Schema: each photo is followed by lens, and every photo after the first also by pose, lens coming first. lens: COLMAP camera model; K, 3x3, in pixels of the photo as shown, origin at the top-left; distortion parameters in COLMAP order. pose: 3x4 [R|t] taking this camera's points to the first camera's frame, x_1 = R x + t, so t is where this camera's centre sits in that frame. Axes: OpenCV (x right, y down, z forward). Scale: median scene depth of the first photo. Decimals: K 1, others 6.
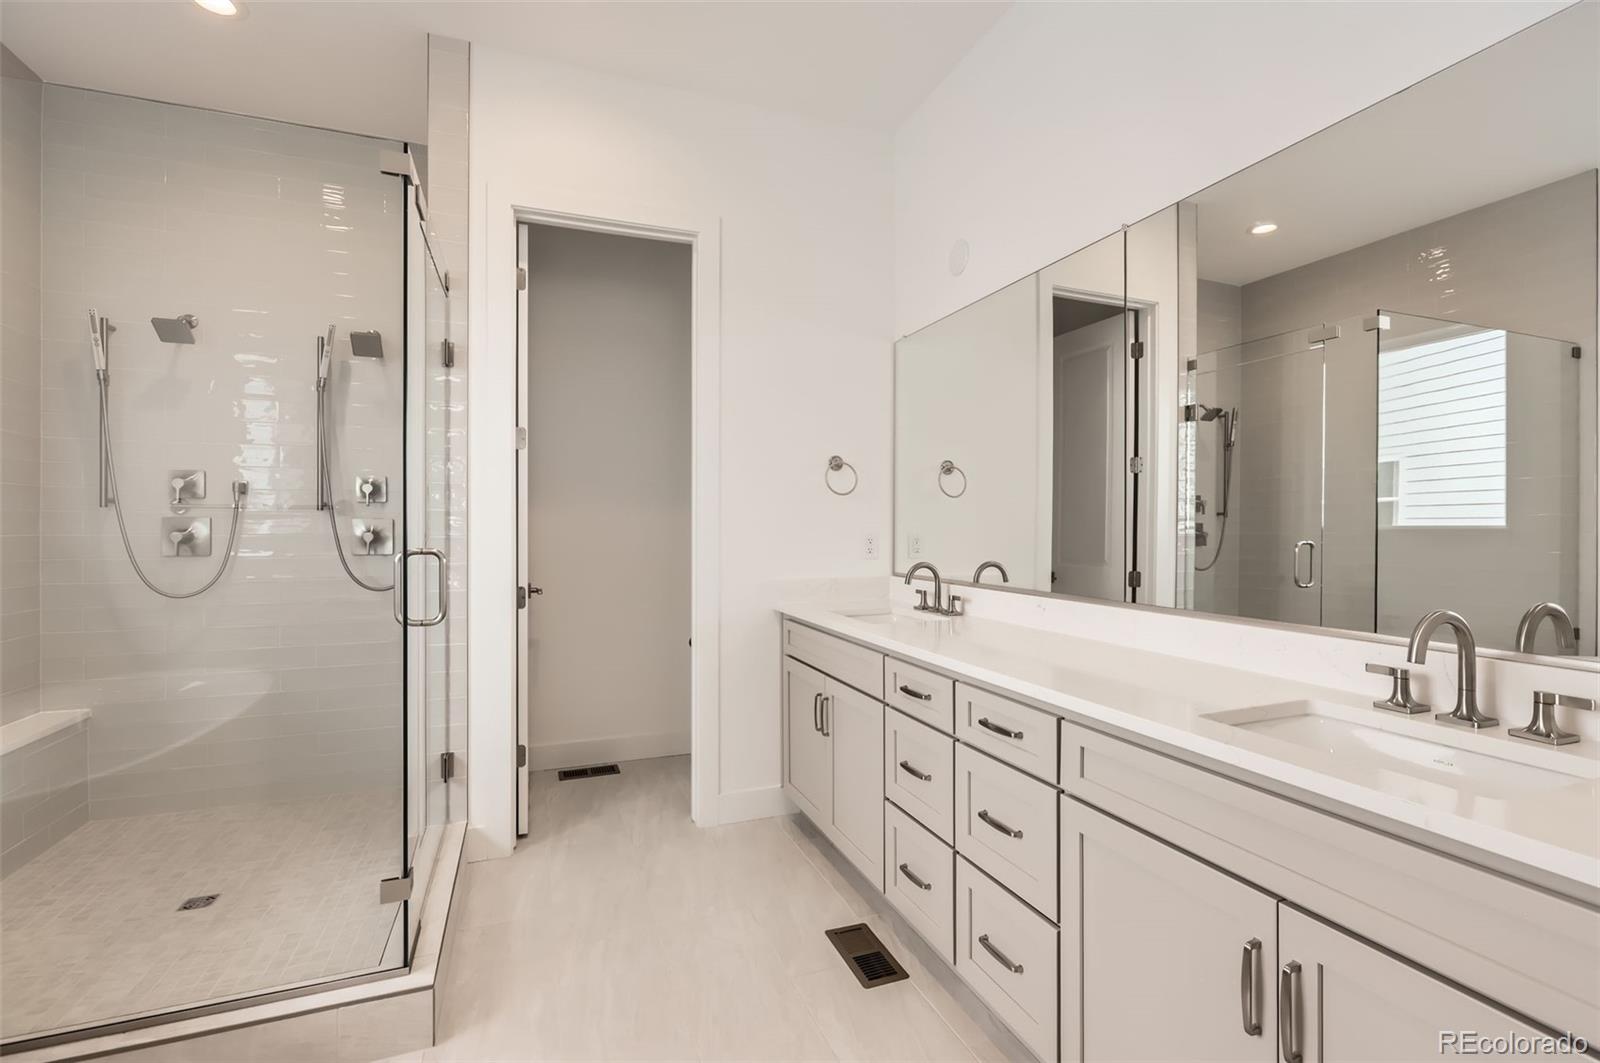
lens RADIAL K [[734.1, 0, 811.6], [0, 734.1, 524.6], [0, 0, 1]] dist [-0.000355, 0.002456]
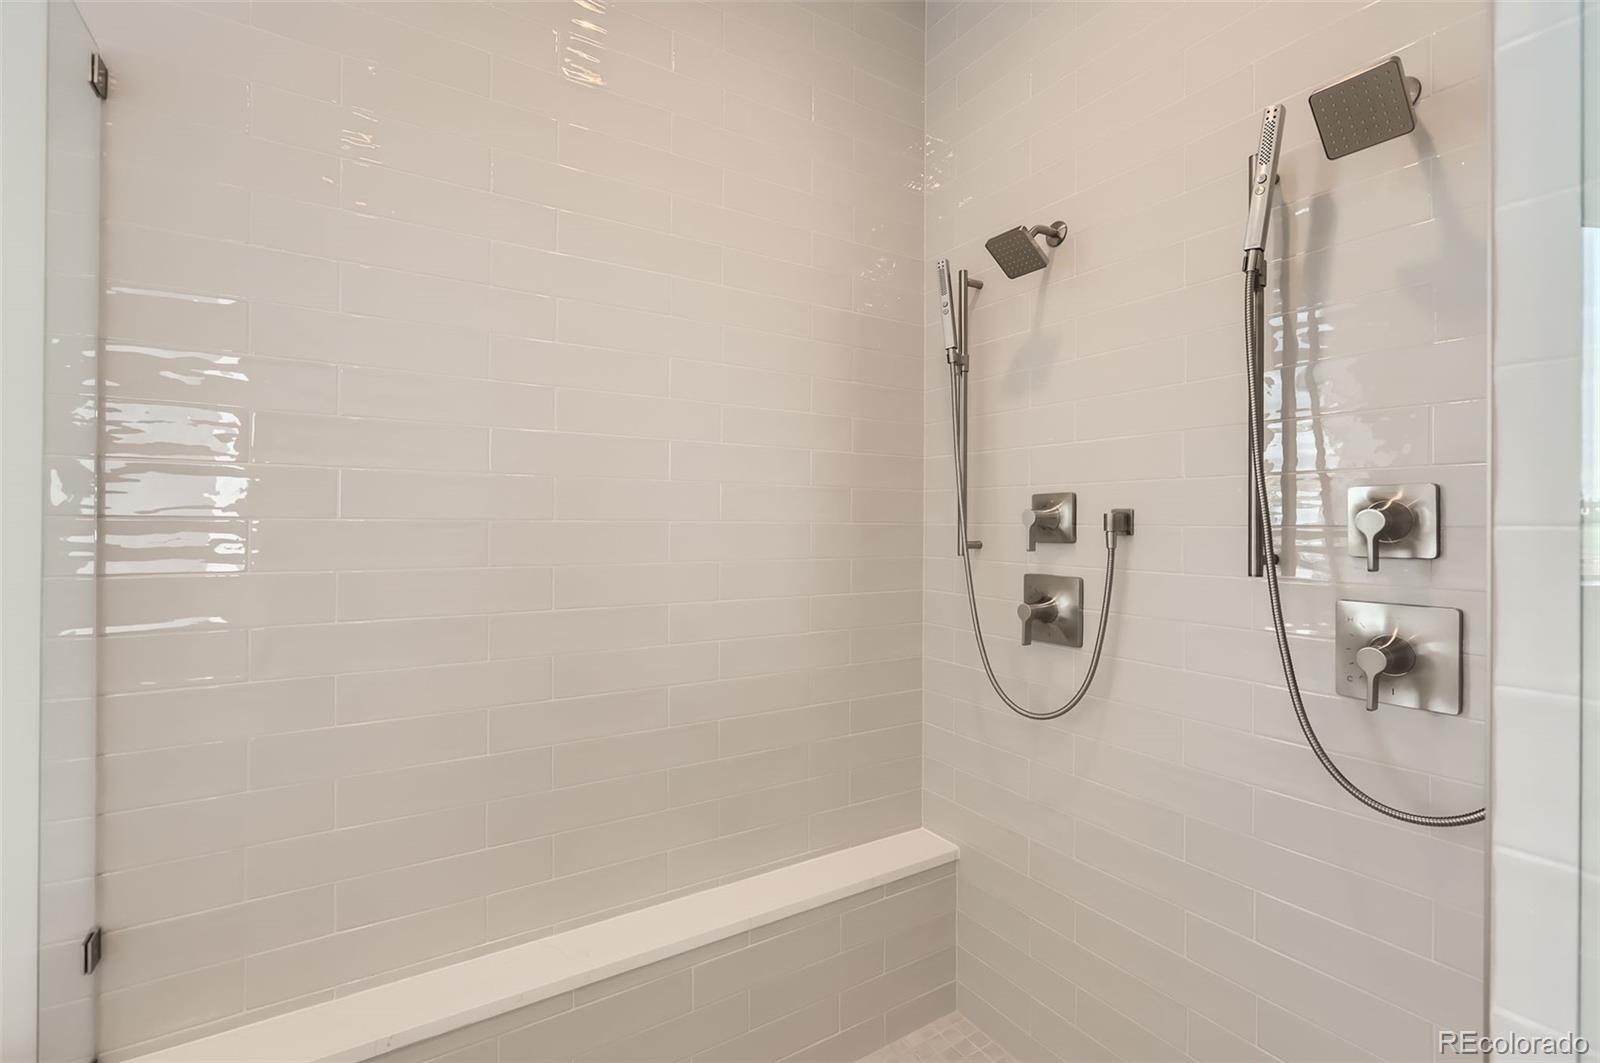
lens RADIAL K [[734.1, 0, 794.0], [0, 734.1, 526.5], [0, 0, 1]] dist [-0.000355, 0.002456]
pose [[0.207373, -0.000178, -0.978262, -0.349883], [-0.004296, 0.999990, -0.001093, -0.049012], [0.978253, 0.004429, 0.207370, 0.724128]]
